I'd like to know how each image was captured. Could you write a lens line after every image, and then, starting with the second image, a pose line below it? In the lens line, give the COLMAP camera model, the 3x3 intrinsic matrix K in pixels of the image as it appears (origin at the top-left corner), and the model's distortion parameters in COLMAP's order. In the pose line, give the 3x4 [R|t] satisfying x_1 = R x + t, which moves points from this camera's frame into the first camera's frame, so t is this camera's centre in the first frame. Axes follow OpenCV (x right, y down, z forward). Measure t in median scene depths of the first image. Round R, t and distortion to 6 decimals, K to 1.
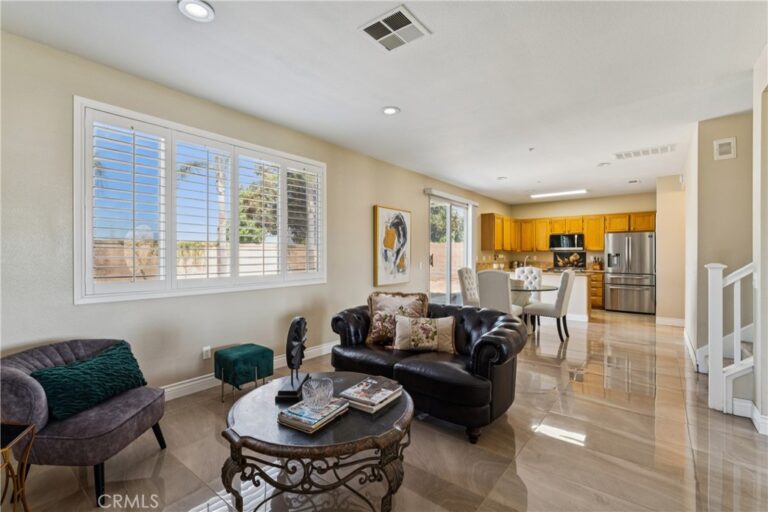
lens RADIAL K [[351.5, 0, 383.5], [0, 351.5, 258.9], [0, 0, 1]] dist [-0.000410, 0.000574]
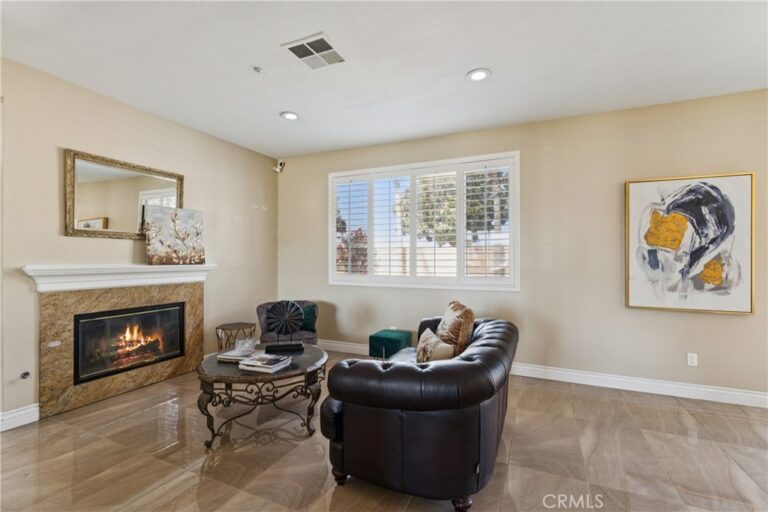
lens RADIAL K [[351.5, 0, 383.5], [0, 351.5, 258.9], [0, 0, 1]] dist [-0.000410, 0.000574]
pose [[0.232112, 0.004237, -0.972680, 0.496486], [-0.011081, 0.999937, 0.001711, -0.006362], [0.972626, 0.010381, 0.232144, 0.410494]]
